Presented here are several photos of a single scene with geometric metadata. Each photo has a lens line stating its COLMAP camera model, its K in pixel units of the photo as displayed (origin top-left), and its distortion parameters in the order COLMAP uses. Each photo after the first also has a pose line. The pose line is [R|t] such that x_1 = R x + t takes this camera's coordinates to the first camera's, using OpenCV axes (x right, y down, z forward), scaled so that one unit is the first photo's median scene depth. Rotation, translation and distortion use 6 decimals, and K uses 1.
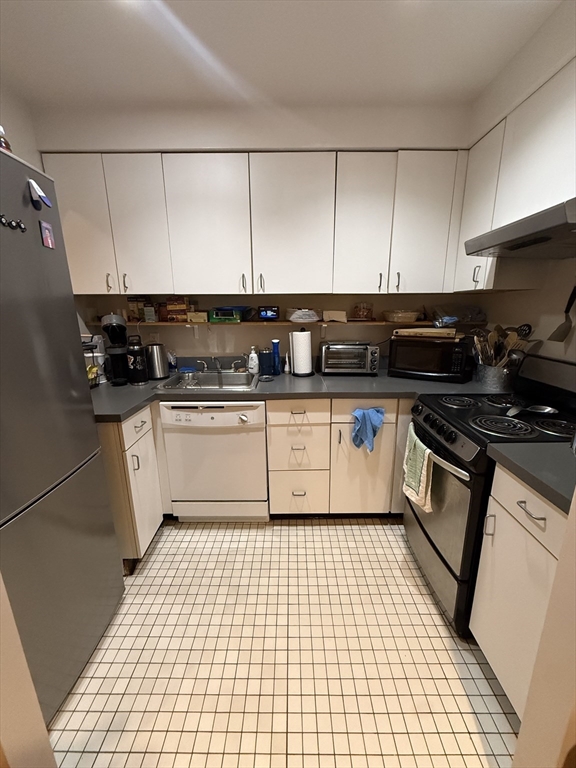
lens RADIAL K [[306.7, 0, 288.0], [0, 306.7, 384.0], [0, 0, 1]] dist [-0.001150, 0.000079]
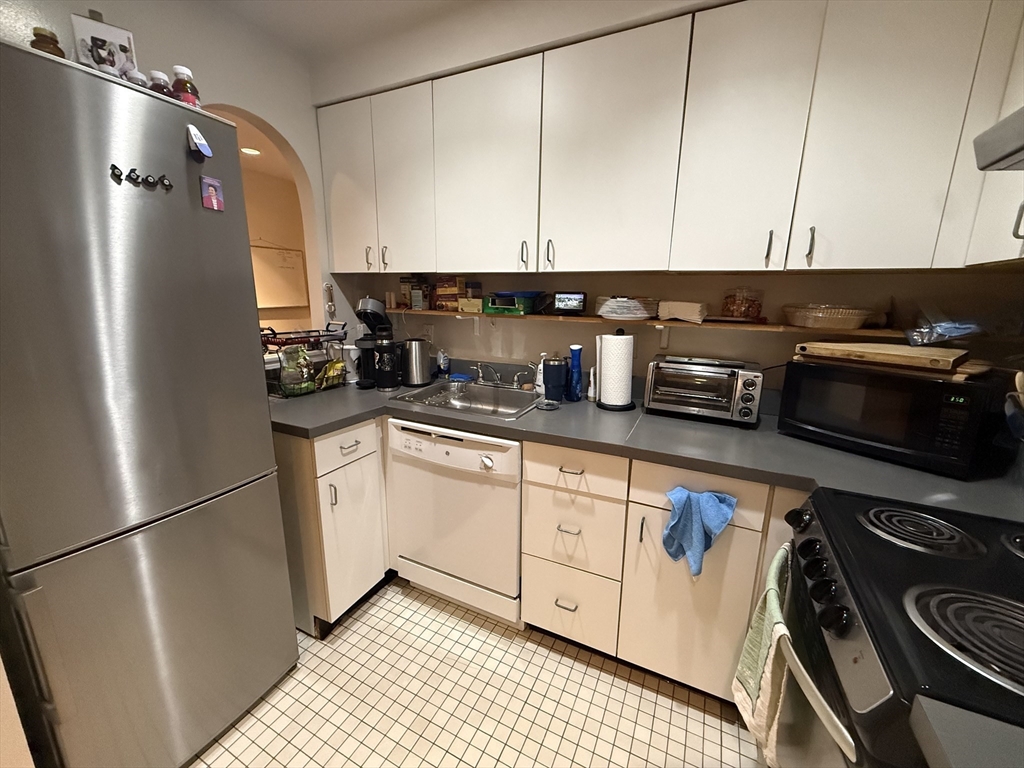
lens RADIAL K [[409.0, 0, 505.4], [0, 409.0, 386.1], [0, 0, 1]] dist [-0.001150, 0.000079]
pose [[0.898306, 0.115794, -0.423837, 0.215764], [-0.127513, 0.991837, 0.000714, -0.048660], [0.420460, 0.053403, 0.905738, 0.209097]]
